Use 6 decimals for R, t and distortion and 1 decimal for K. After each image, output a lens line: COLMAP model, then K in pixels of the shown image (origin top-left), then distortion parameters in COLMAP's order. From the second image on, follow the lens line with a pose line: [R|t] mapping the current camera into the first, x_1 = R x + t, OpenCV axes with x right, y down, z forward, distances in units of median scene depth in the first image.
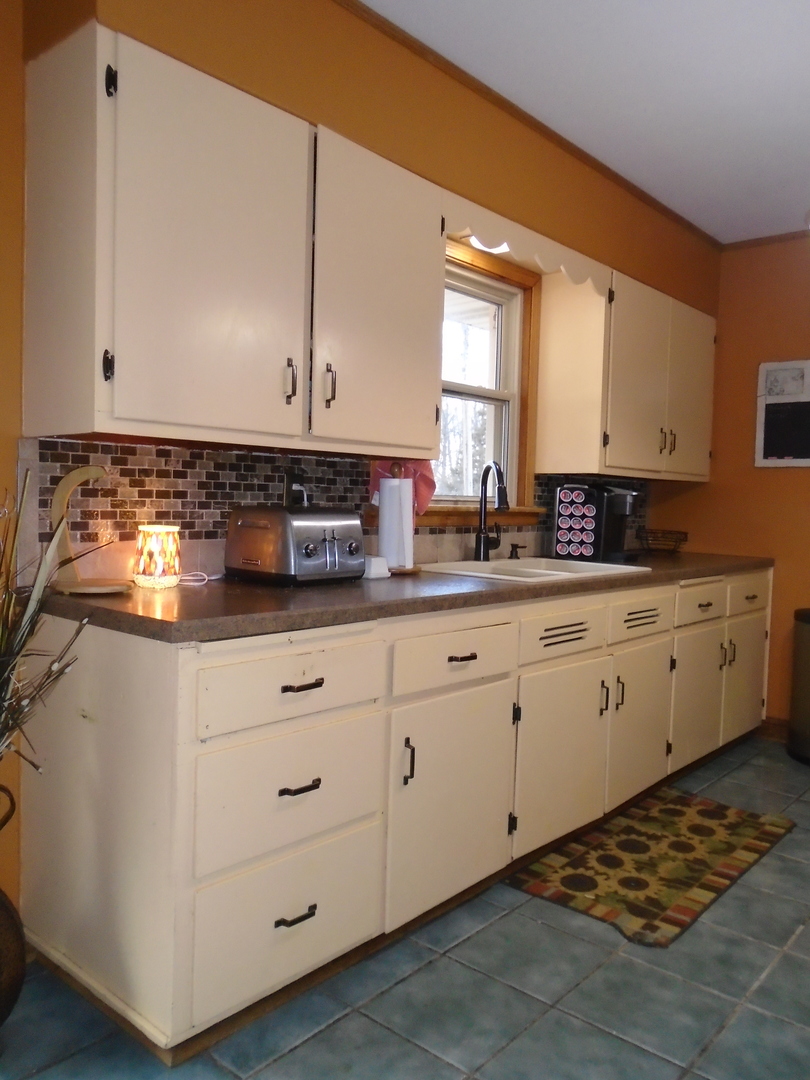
lens RADIAL K [[836.1, 0, 405.0], [0, 836.1, 540.0], [0, 0, 1]] dist [-0.002381, -0.001548]
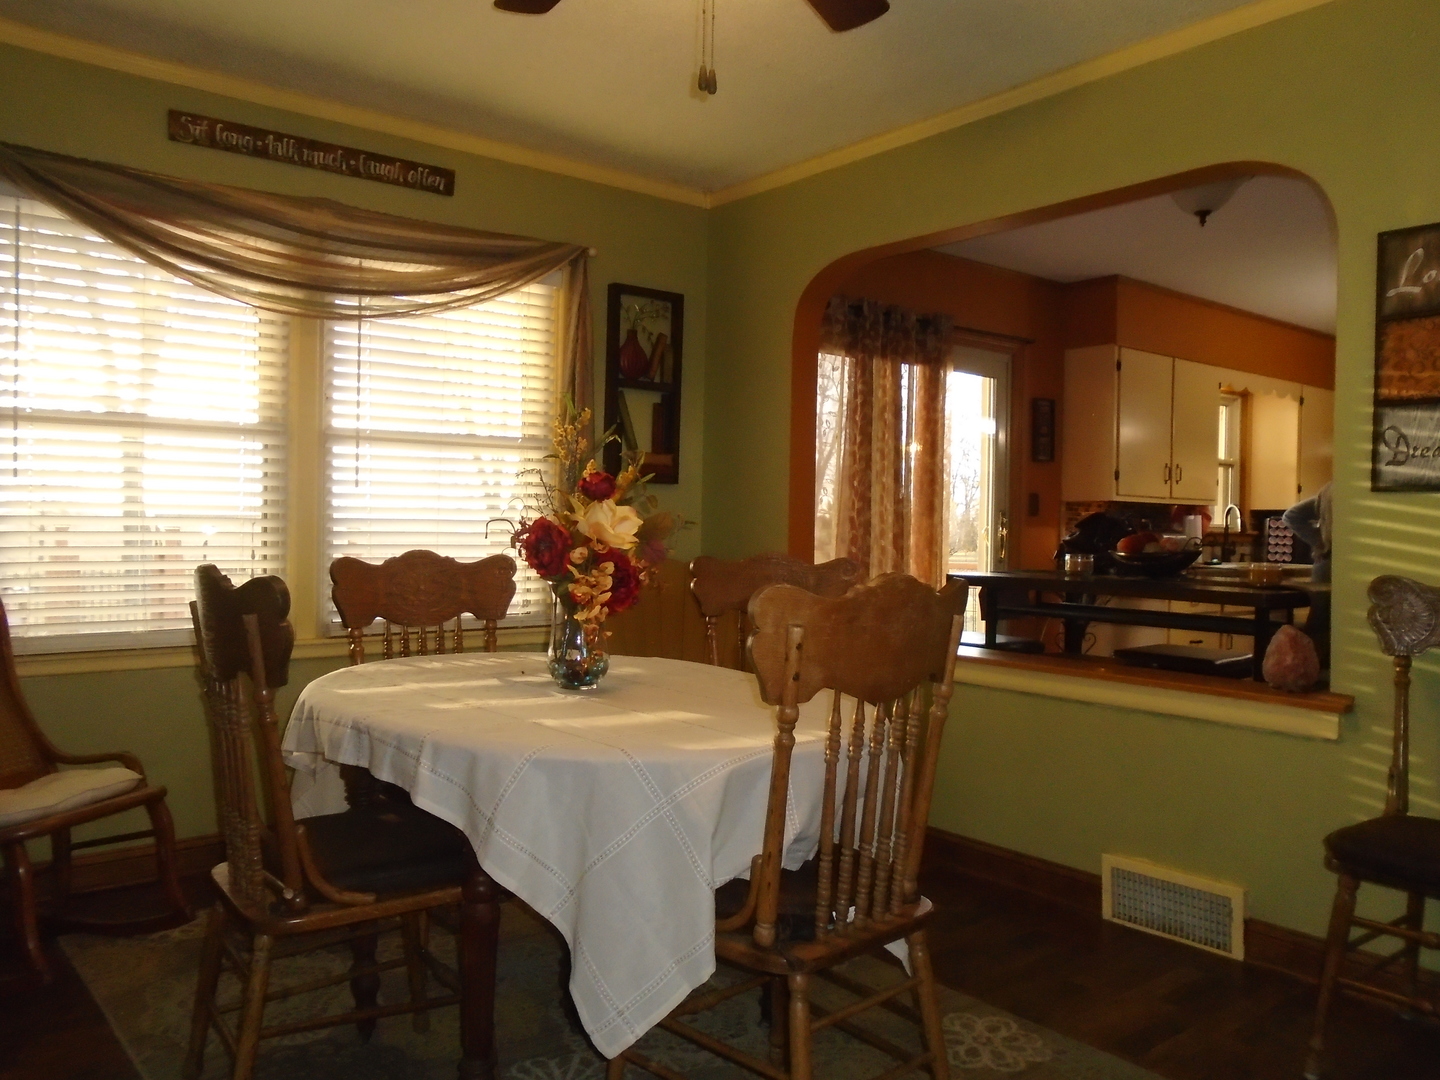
lens RADIAL K [[1114.8, 0, 714.9], [0, 1114.8, 533.4], [0, 0, 1]] dist [-0.002381, -0.001548]
pose [[0.985597, -0.007286, -0.168957, -0.552075], [-0.000183, 0.999025, -0.044150, 0.066156], [0.169114, 0.043545, 0.984634, -1.410212]]
